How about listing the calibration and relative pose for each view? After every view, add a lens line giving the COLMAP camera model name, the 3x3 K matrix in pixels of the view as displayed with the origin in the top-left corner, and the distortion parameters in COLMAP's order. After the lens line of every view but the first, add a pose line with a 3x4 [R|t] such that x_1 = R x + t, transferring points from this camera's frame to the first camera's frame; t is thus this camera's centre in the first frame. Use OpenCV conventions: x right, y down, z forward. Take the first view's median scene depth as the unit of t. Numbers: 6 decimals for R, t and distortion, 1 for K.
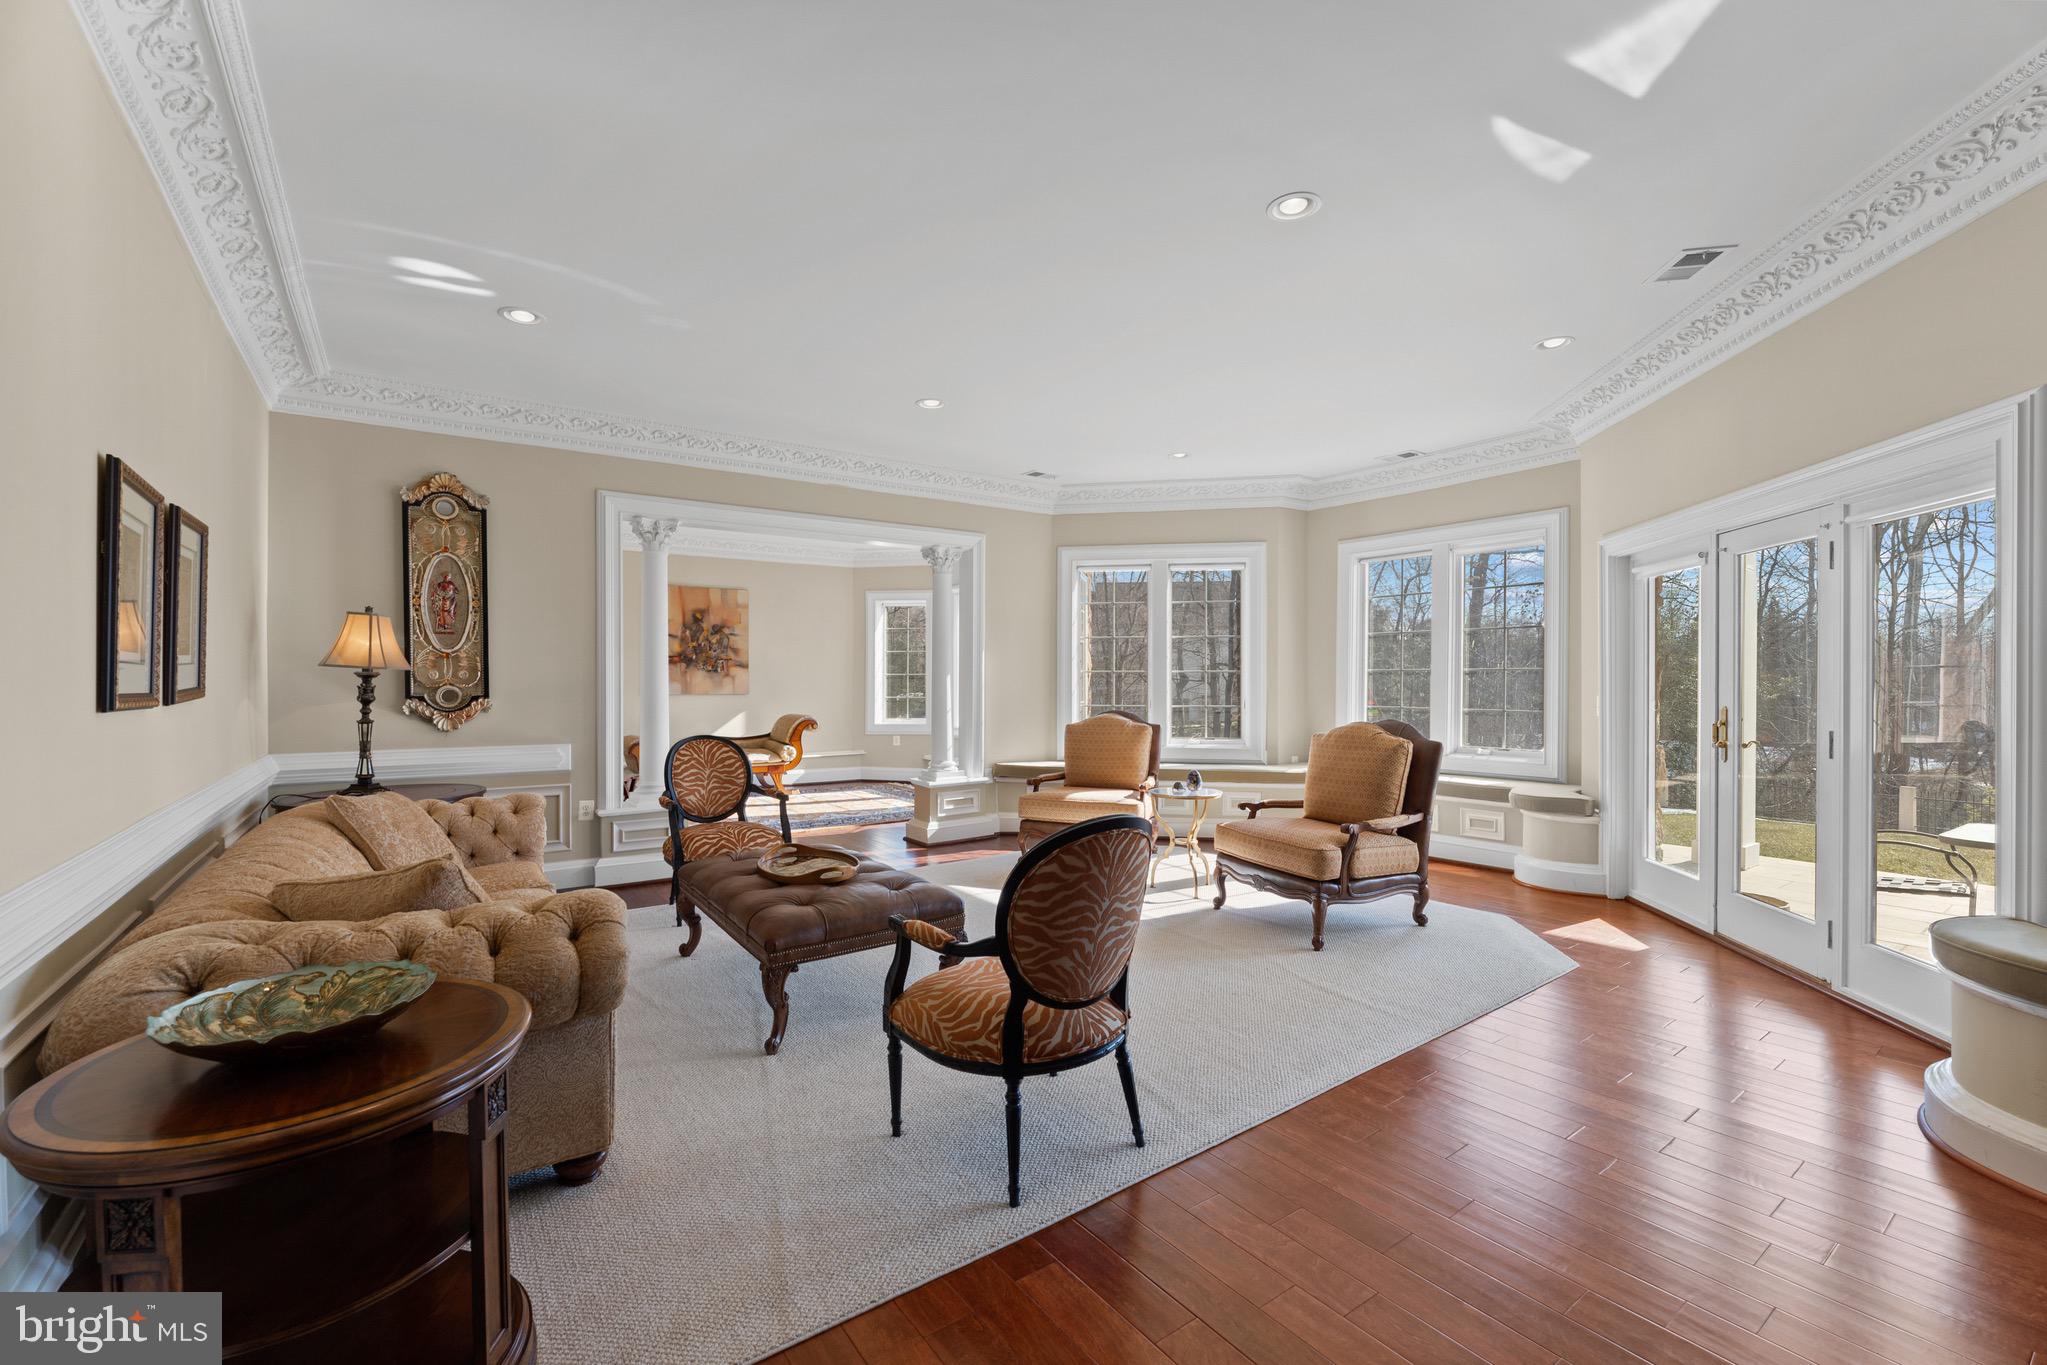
lens RADIAL K [[851.6, 0, 1018.4], [0, 851.6, 687.0], [0, 0, 1]] dist [-0.001816, -0.000219]
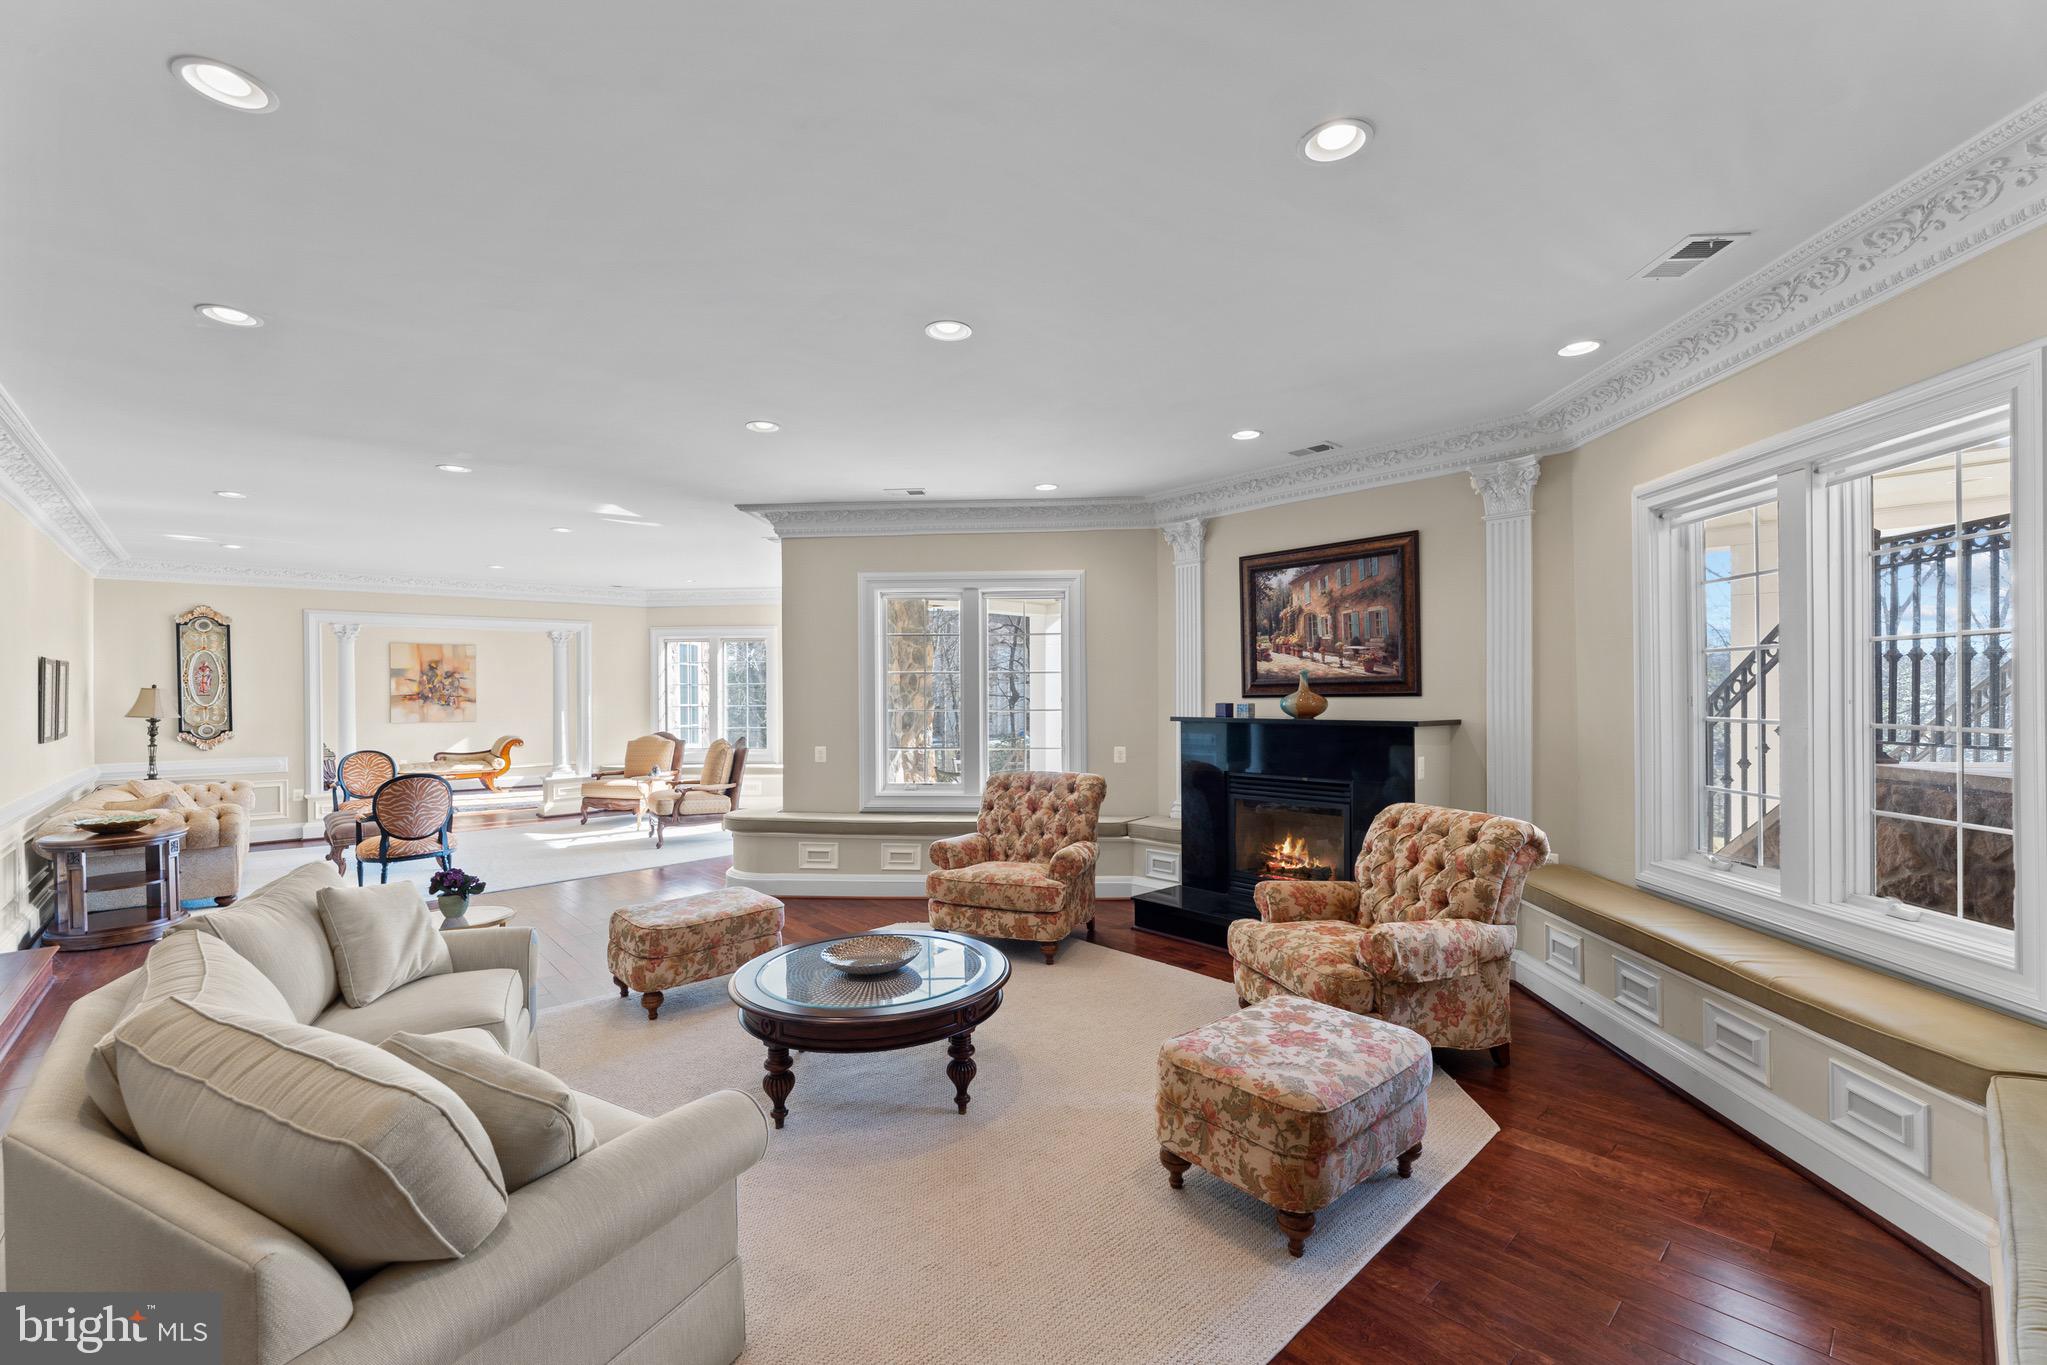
lens RADIAL K [[859.5, 0, 1018.0], [0, 859.5, 695.0], [0, 0, 1]] dist [-0.002353, -0.000030]
pose [[0.993690, -0.009237, 0.111778, 0.825941], [0.009856, 0.999939, -0.004983, -0.038695], [-0.111725, 0.006054, 0.993721, -0.982869]]
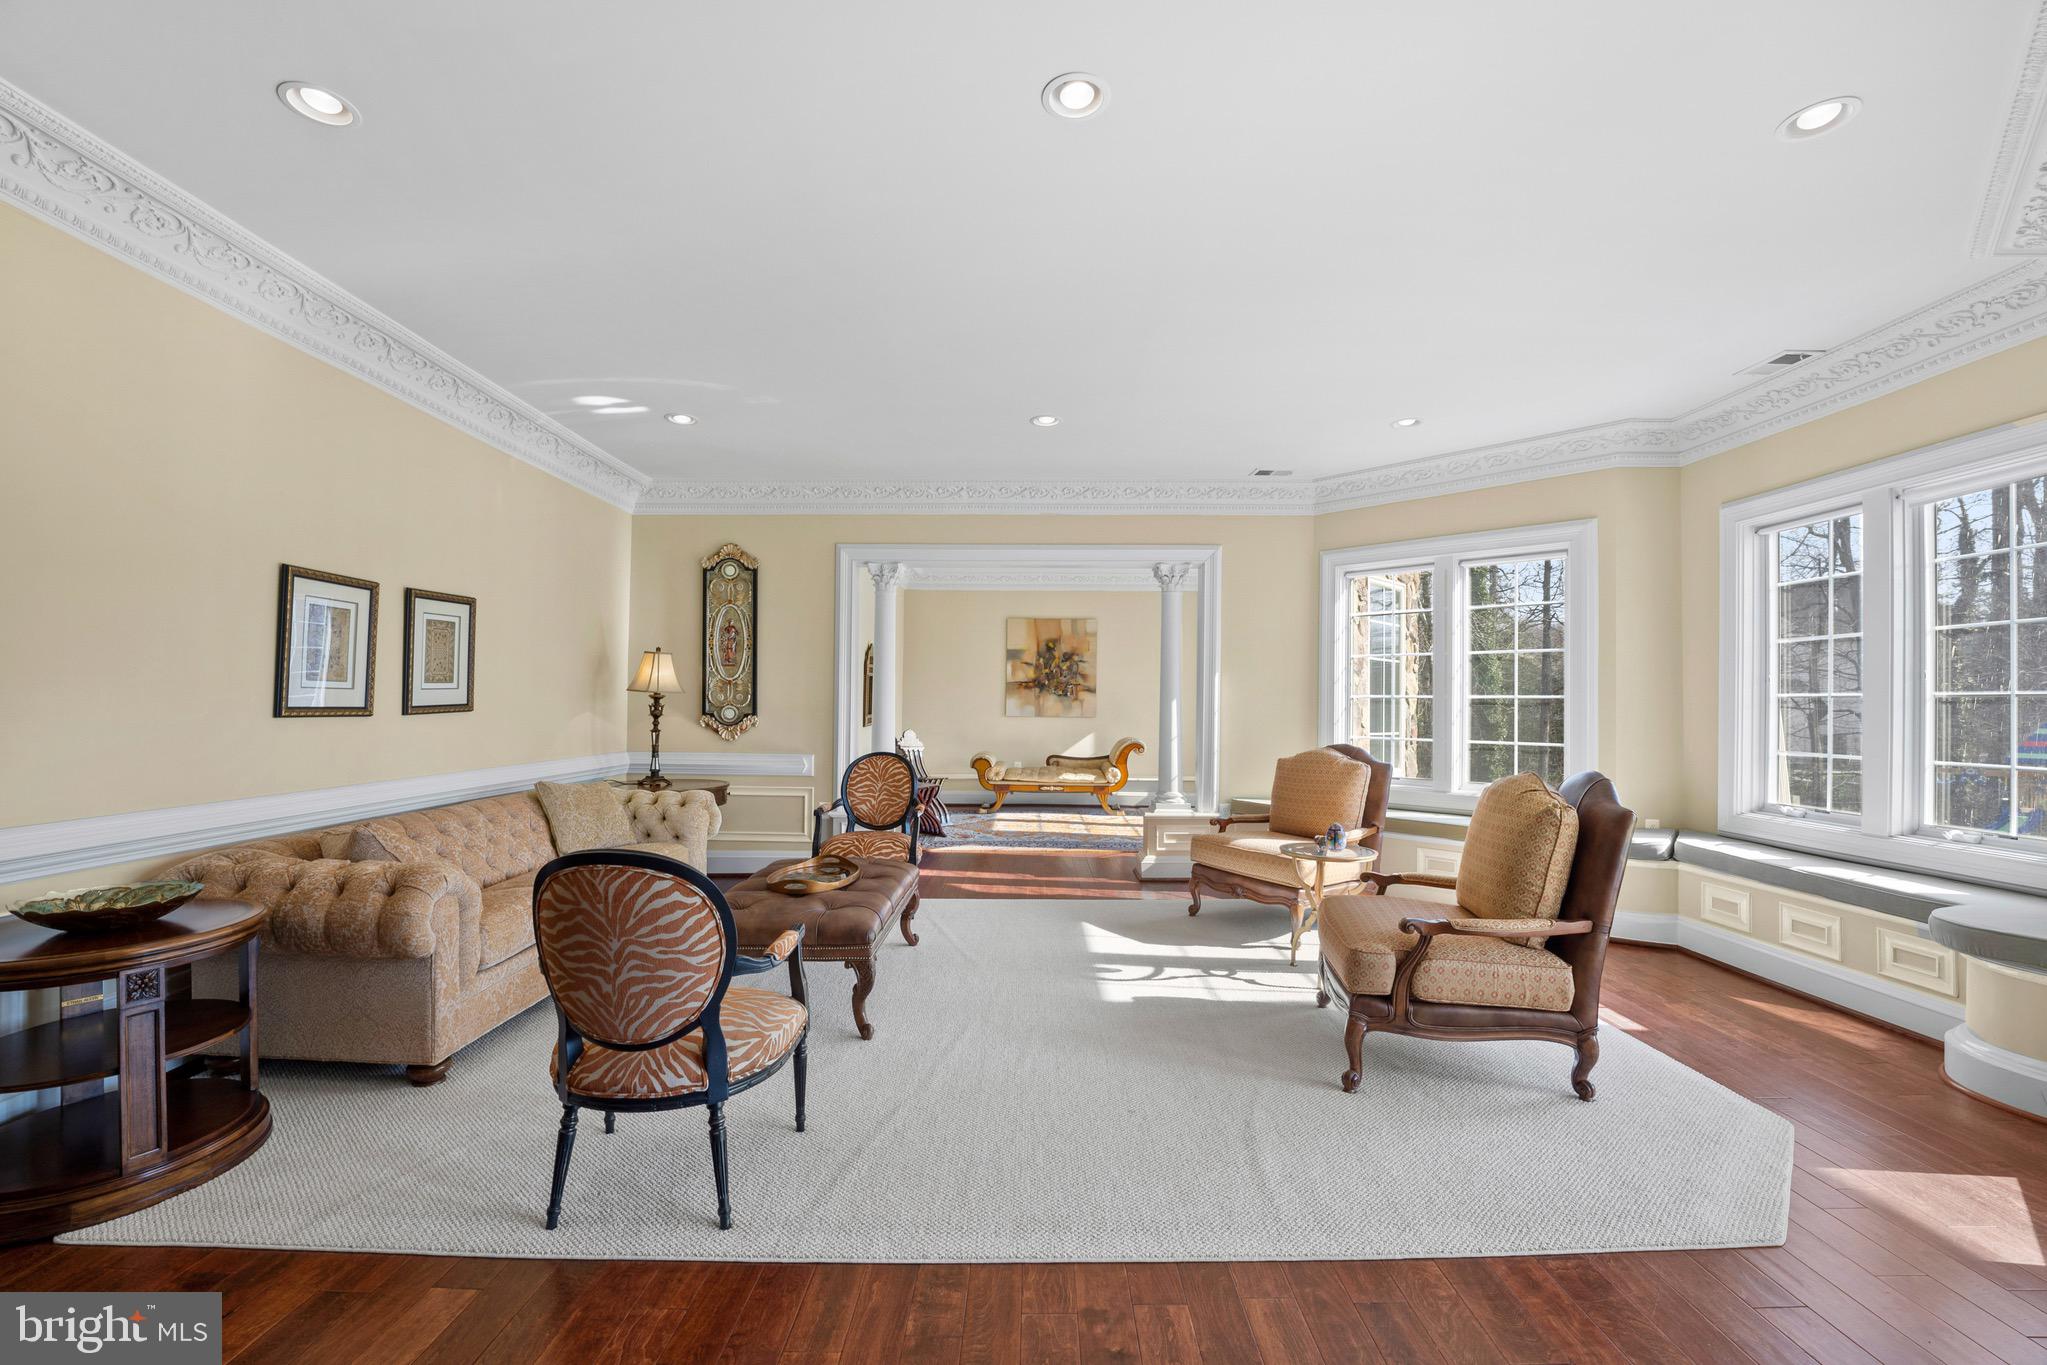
lens RADIAL K [[826.5, 0, 1025.7], [0, 826.5, 690.9], [0, 0, 1]] dist [-0.025631, 0.000377]
pose [[0.813186, -0.000634, -0.582004, 0.440445], [-0.013956, 0.999691, -0.020589, -0.004271], [0.581837, 0.024866, 0.812925, 0.235151]]
